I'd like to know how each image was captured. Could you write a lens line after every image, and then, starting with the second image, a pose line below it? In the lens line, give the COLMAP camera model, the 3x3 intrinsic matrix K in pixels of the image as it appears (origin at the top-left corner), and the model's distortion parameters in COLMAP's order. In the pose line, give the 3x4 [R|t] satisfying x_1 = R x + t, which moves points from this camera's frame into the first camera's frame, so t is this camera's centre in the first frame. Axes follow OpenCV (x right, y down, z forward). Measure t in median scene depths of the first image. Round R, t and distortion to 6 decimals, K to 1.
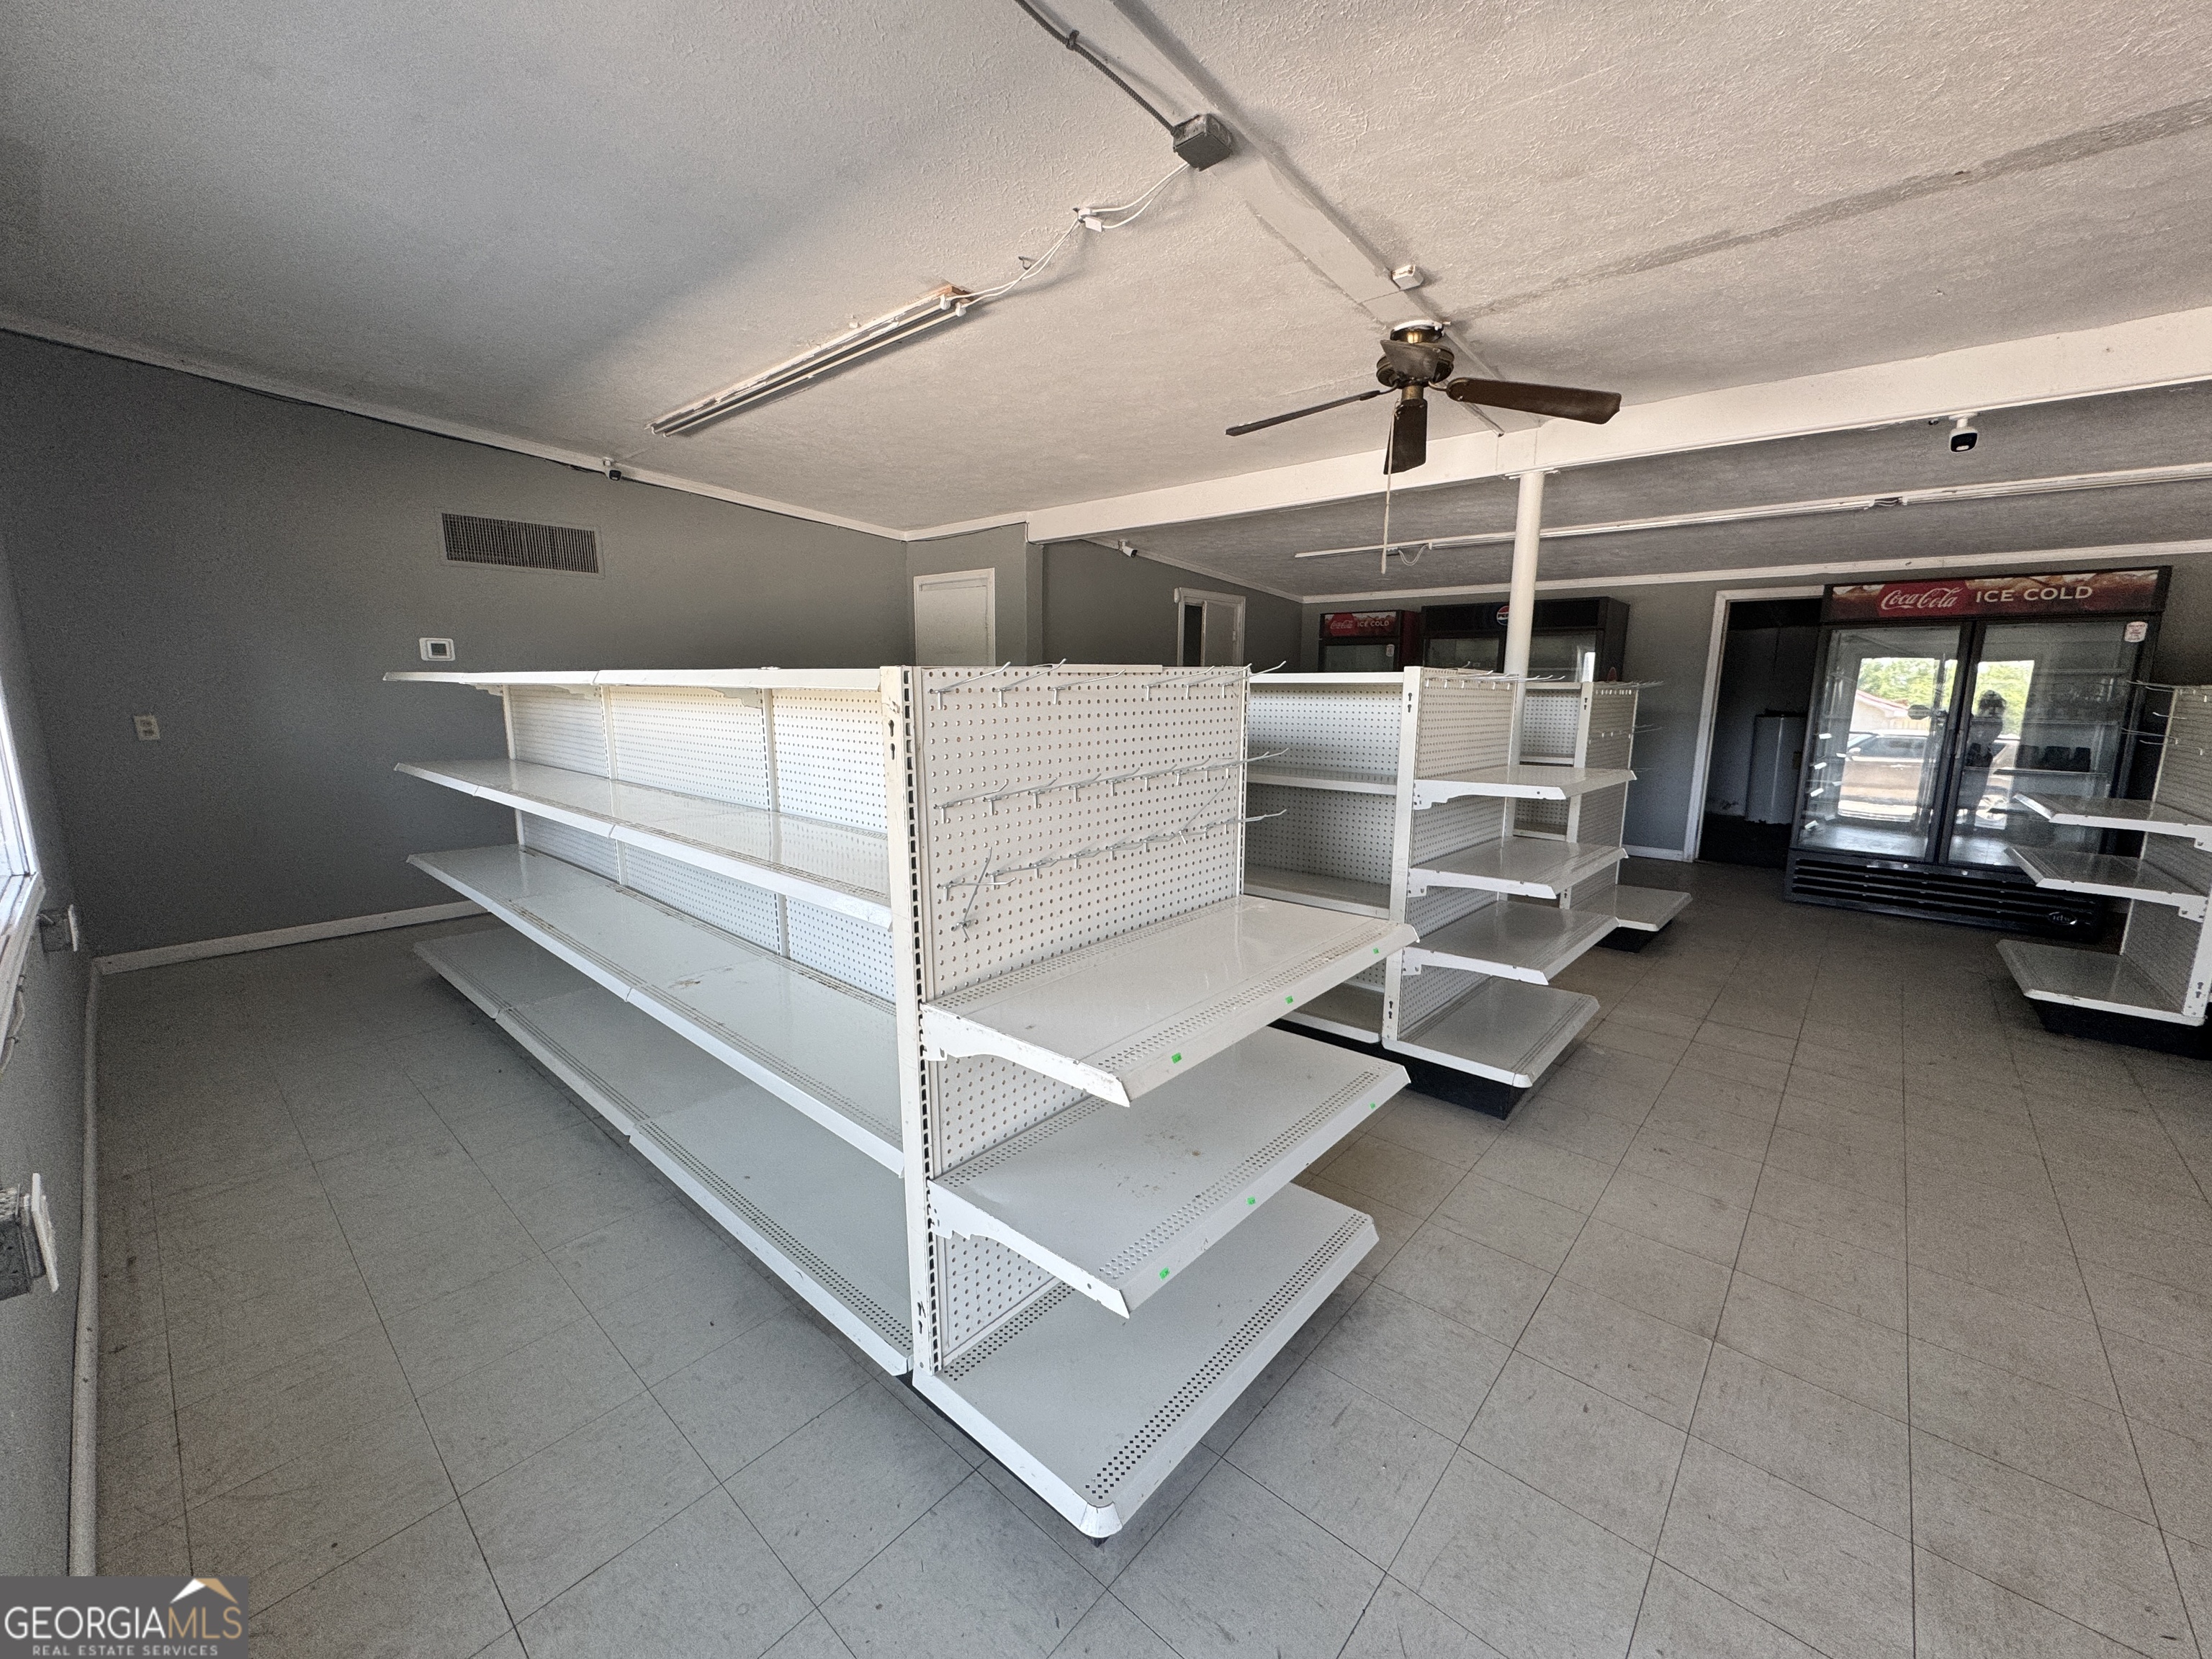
lens RADIAL K [[884.7, 0, 1107.2], [0, 884.7, 833.0], [0, 0, 1]] dist [-0.000313, -0.000199]
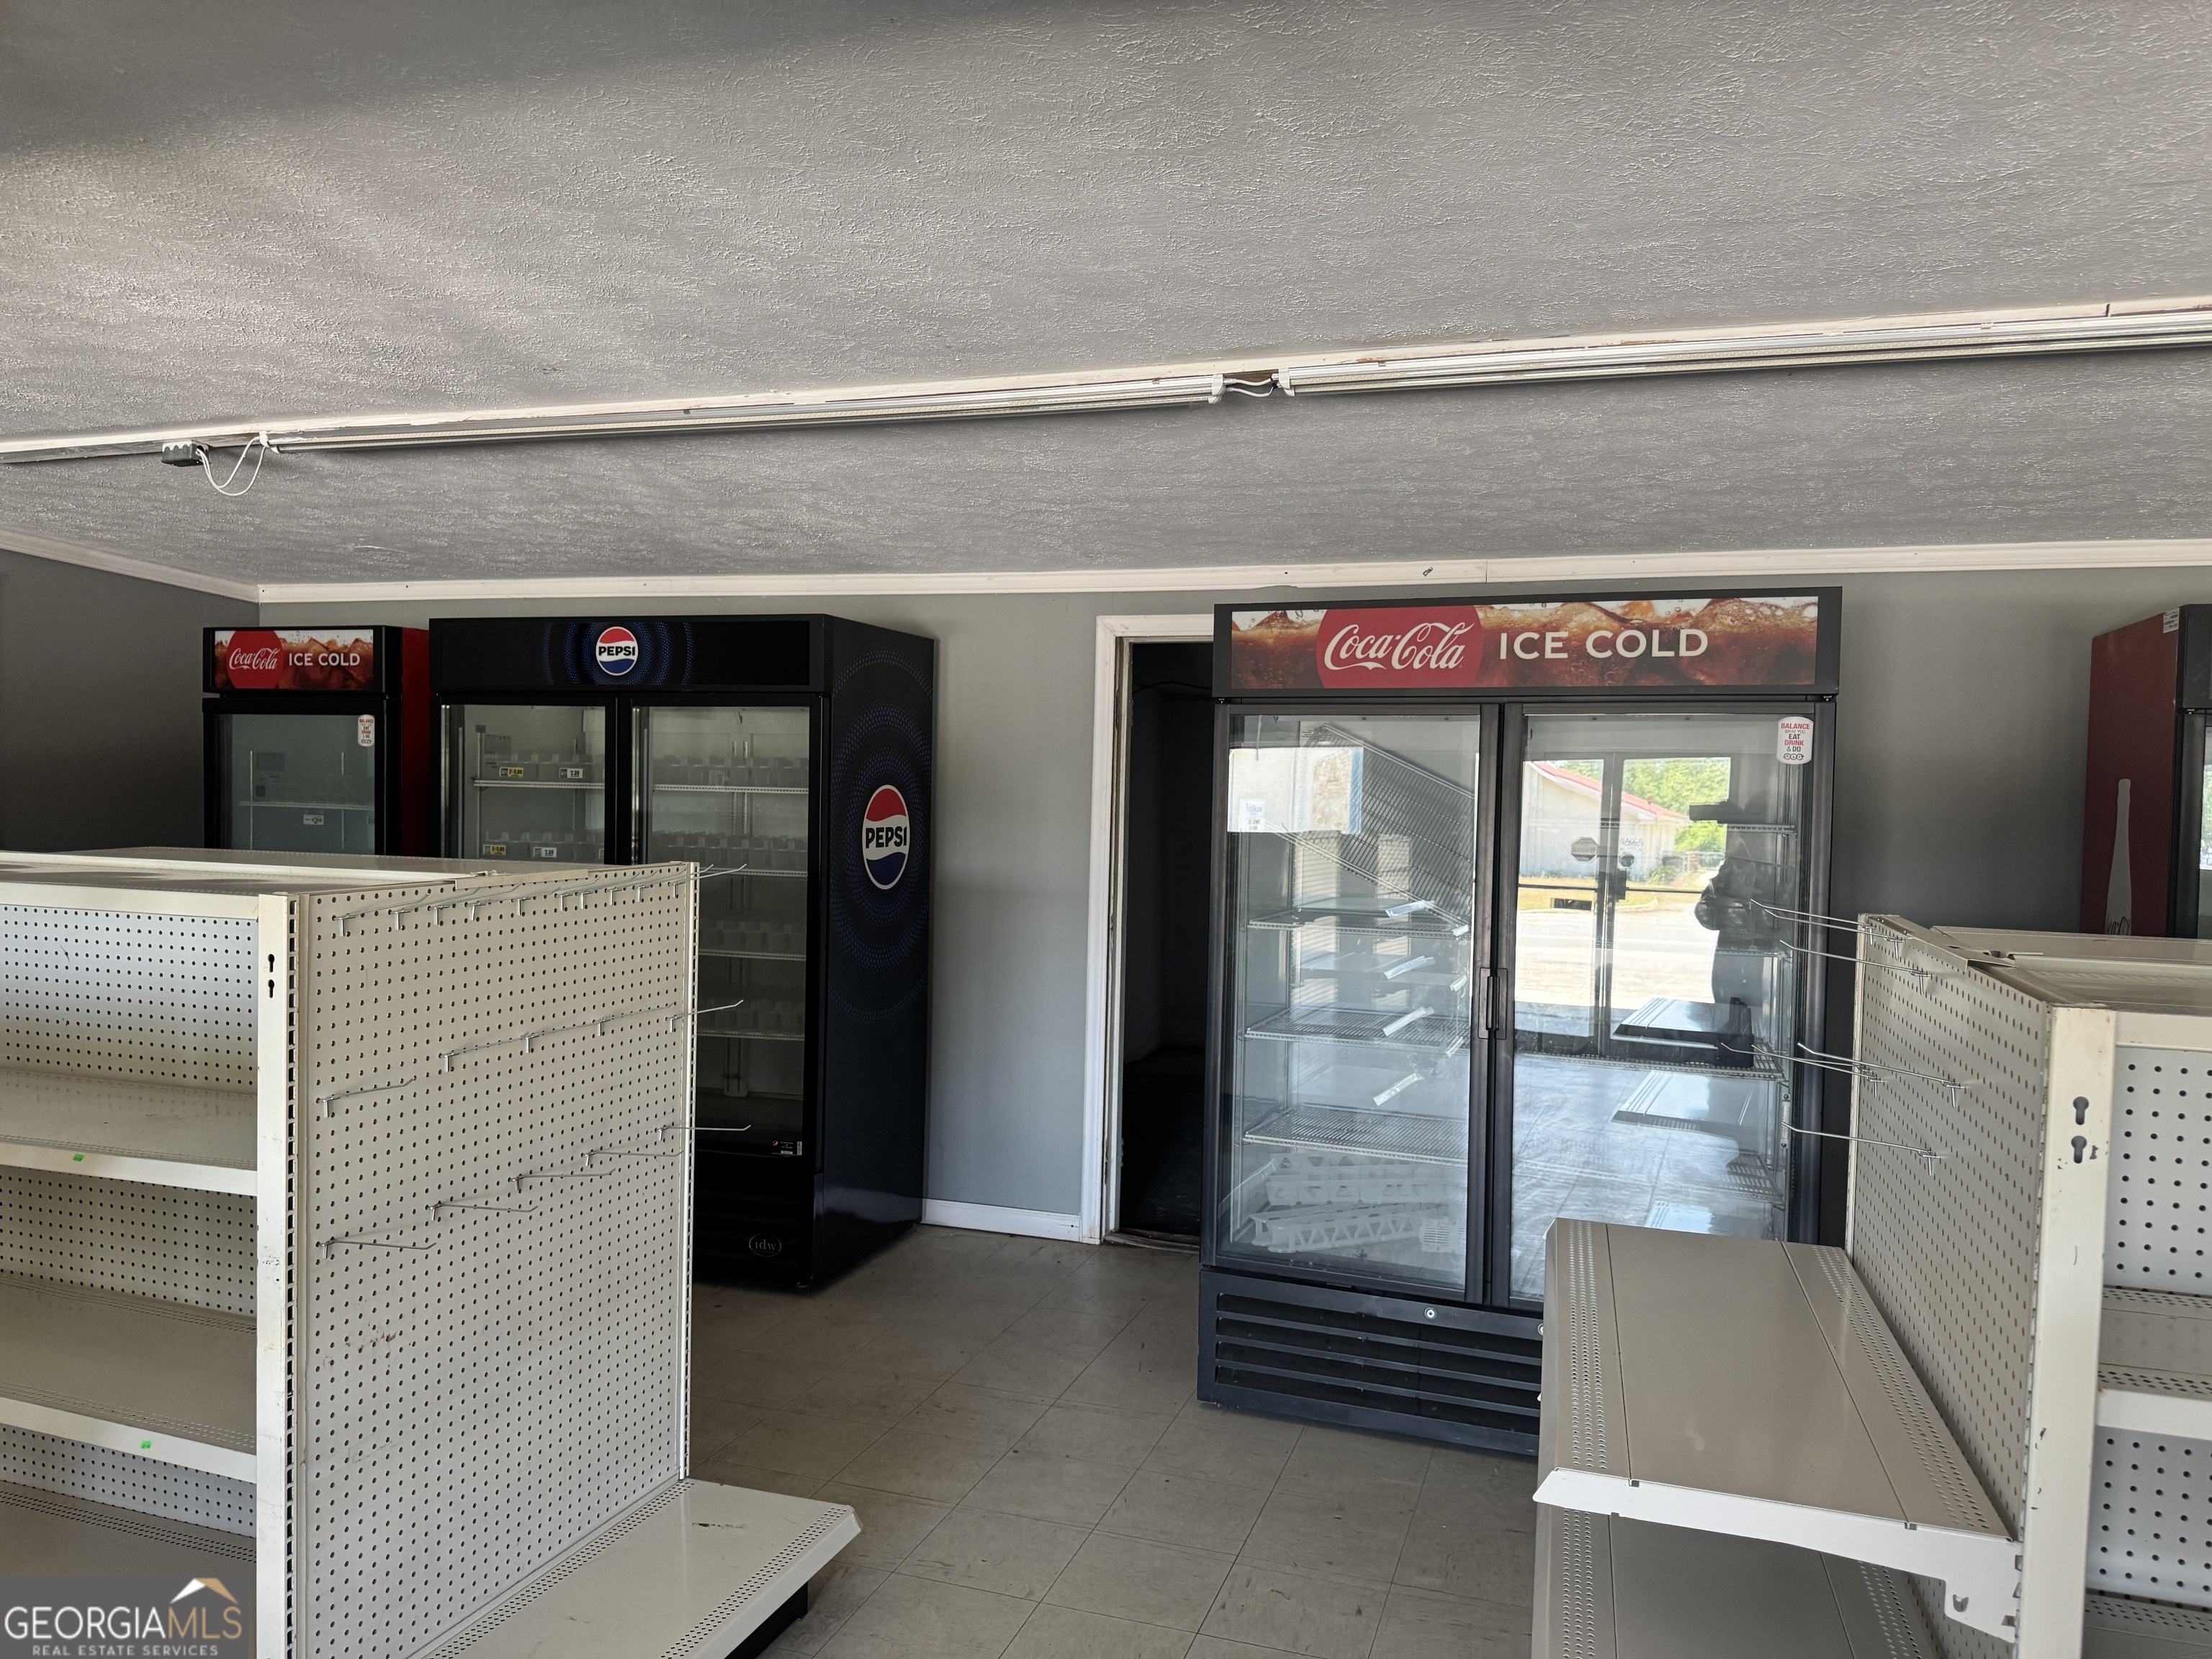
lens RADIAL K [[1541.5, 0, 1106.5], [0, 1541.5, 836.1], [0, 0, 1]] dist [0.041921, -0.005586]
pose [[0.922590, -0.007568, 0.385707, 0.532984], [0.053522, 0.992650, -0.108546, -0.110536], [-0.382050, 0.120788, 0.916214, 0.420095]]
